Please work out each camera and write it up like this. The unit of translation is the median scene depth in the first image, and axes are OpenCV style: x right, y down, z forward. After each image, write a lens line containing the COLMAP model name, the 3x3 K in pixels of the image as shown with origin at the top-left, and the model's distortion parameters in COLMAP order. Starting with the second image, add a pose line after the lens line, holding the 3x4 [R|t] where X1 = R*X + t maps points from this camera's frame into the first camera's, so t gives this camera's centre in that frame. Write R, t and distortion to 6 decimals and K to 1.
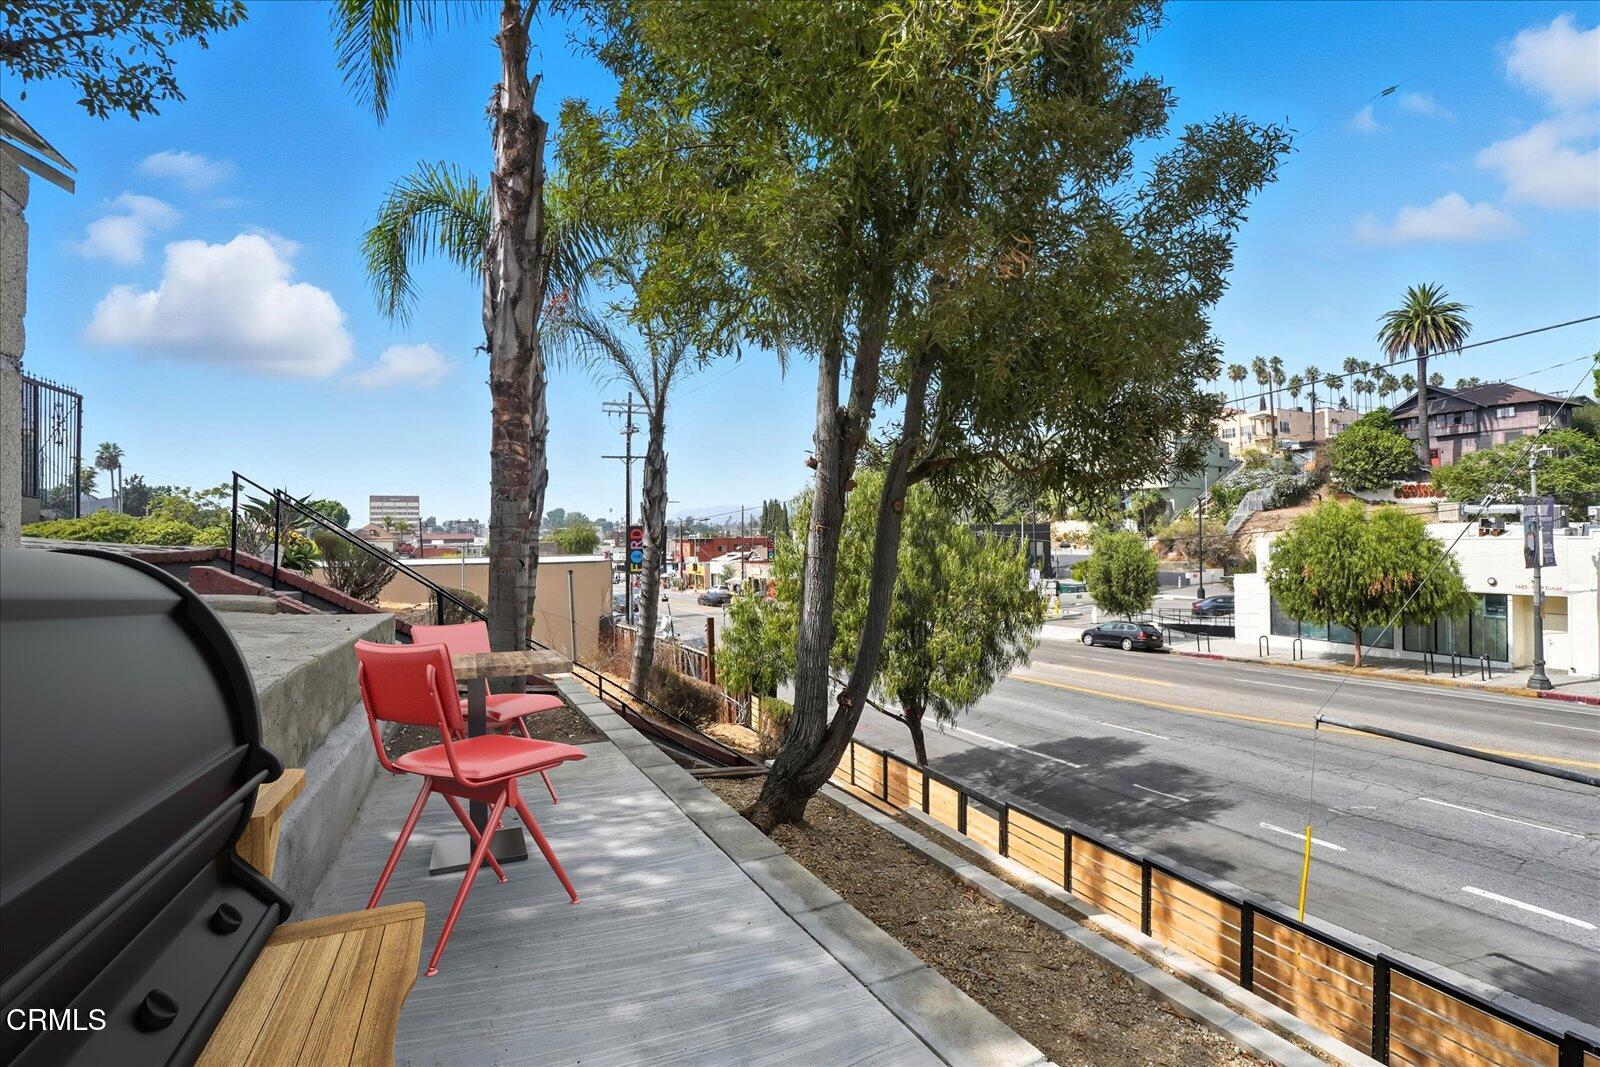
lens RADIAL K [[753.8, 0, 800.0], [0, 753.8, 524.9], [0, 0, 1]] dist [-0.079129, 0.026918]
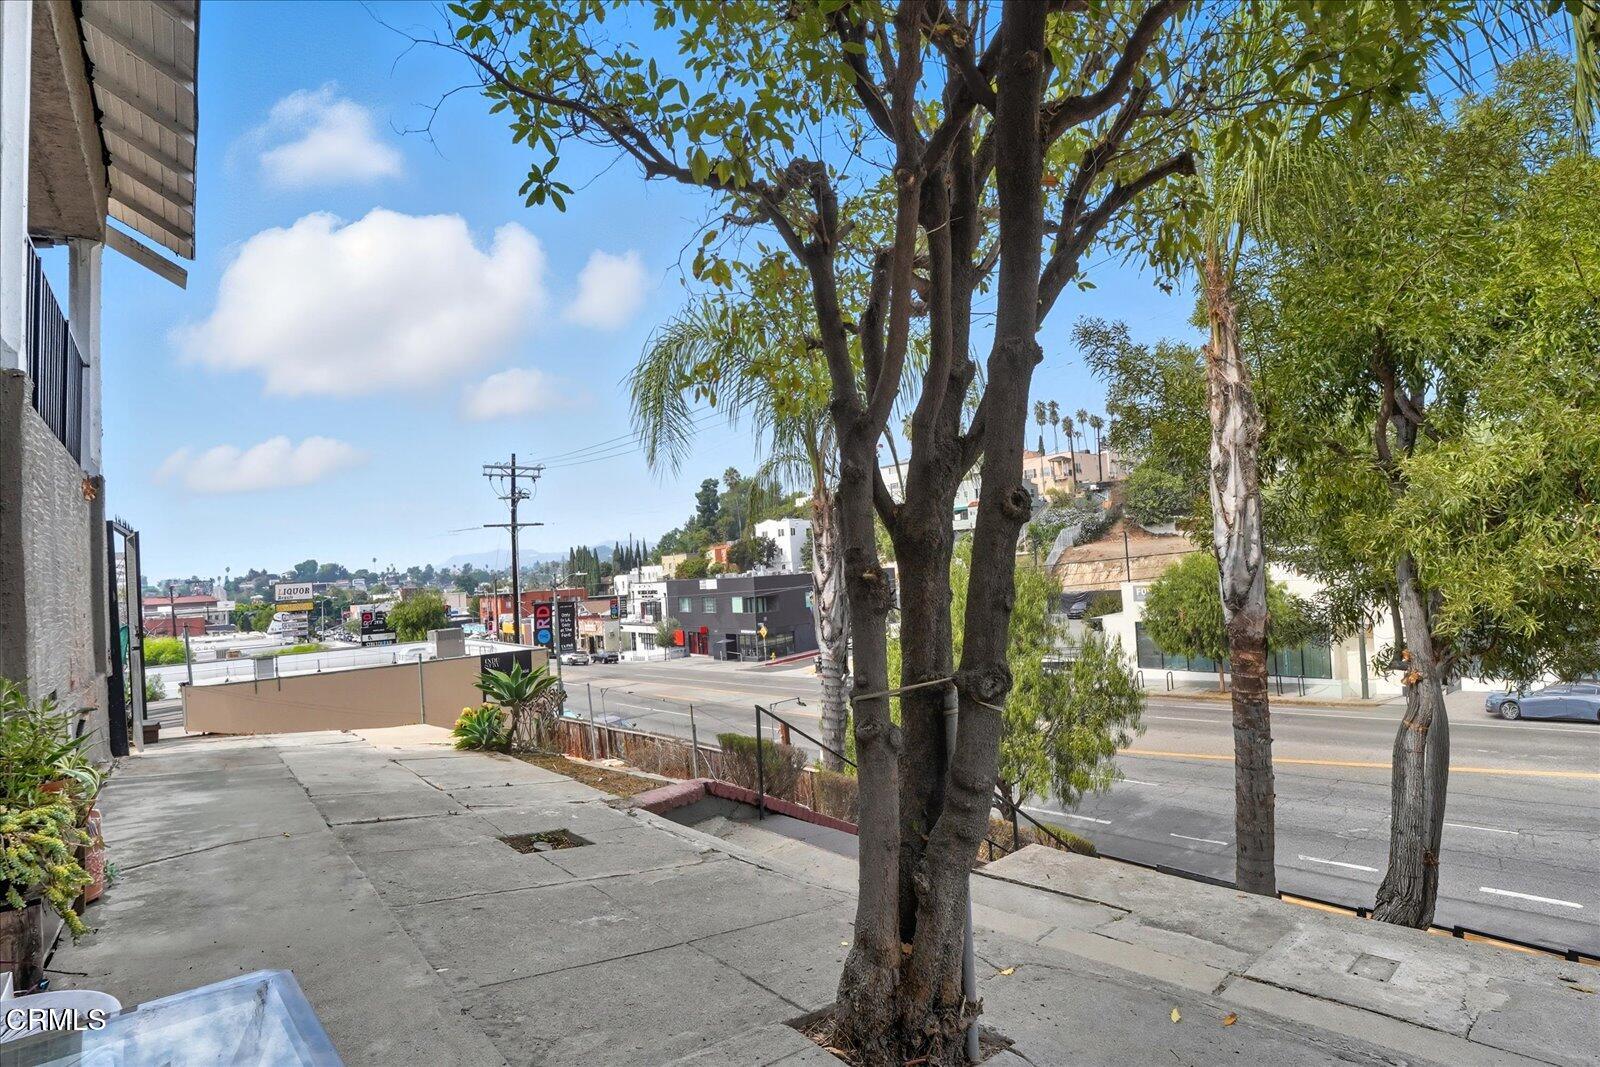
lens RADIAL K [[771.7, 0, 793.2], [0, 771.7, 535.5], [0, 0, 1]] dist [-0.072744, 0.019716]
pose [[0.959706, -0.032579, 0.279109, -0.602156], [0.041038, 0.998857, -0.024516, -0.150461], [-0.277992, 0.034982, 0.959946, 0.043354]]
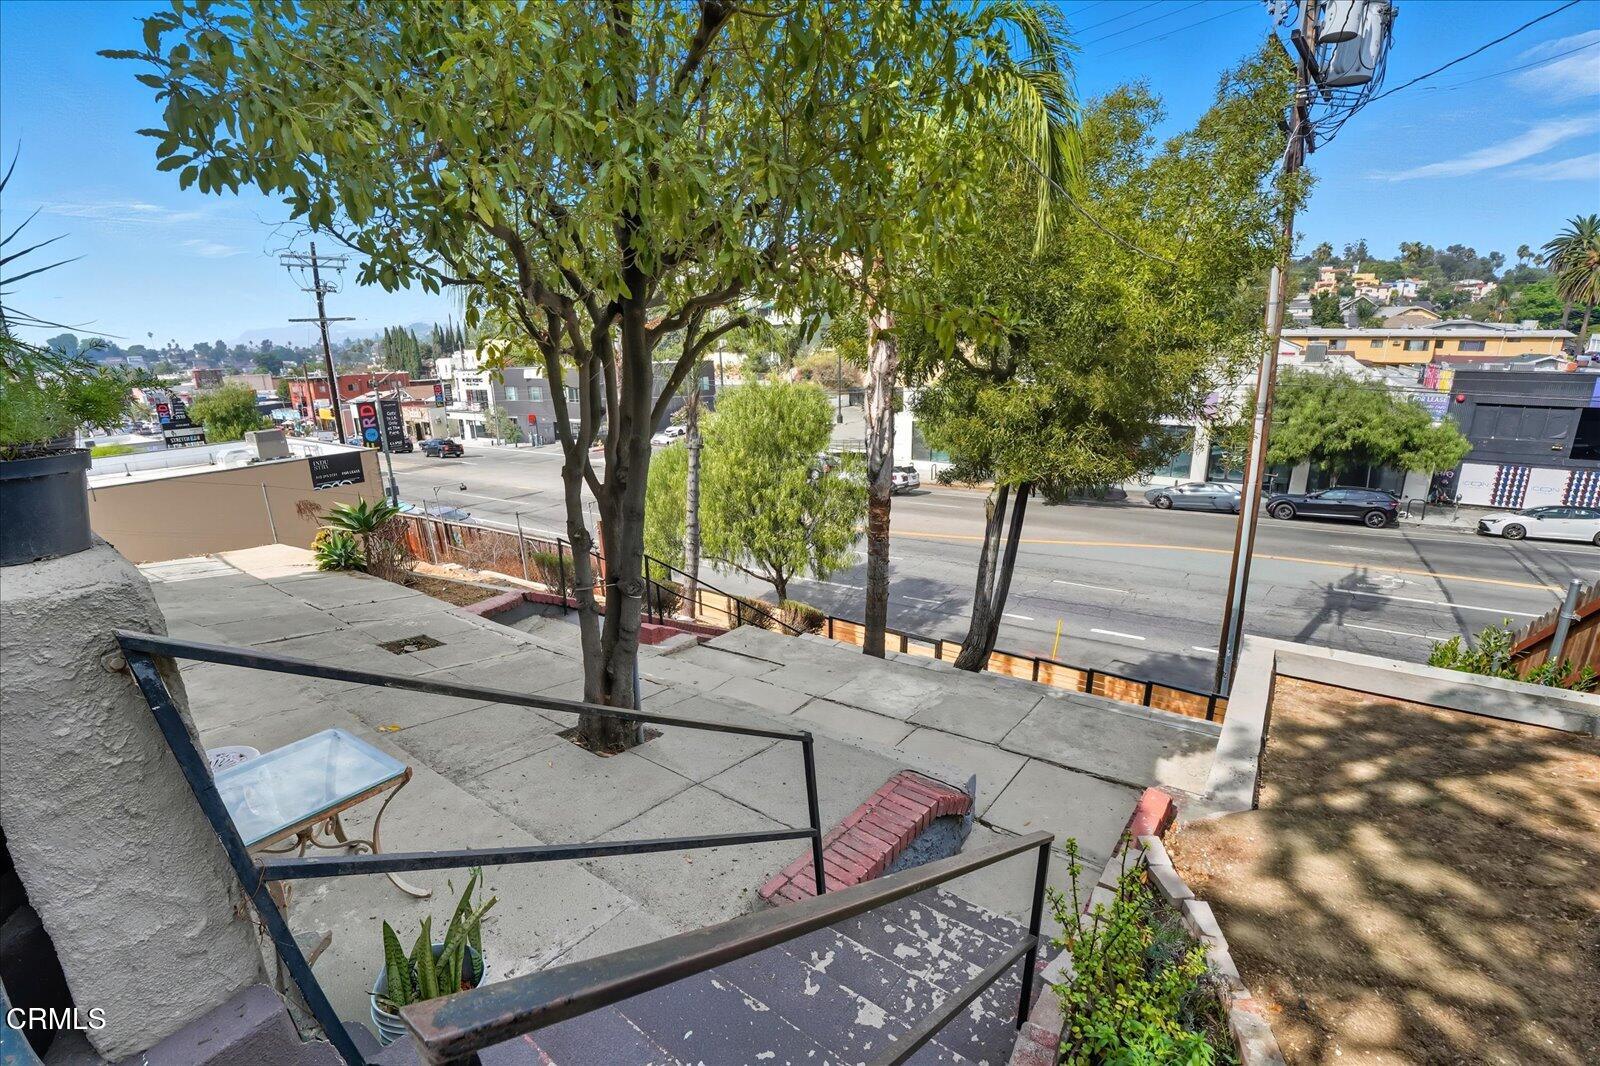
lens RADIAL K [[718.7, 0, 796.6], [0, 718.7, 546.5], [0, 0, 1]] dist [-0.065354, 0.019072]
pose [[0.871814, -0.143347, 0.468394, -0.605988], [0.003153, 0.957845, 0.287269, -0.250547], [-0.489828, -0.248968, 0.835514, -0.153480]]
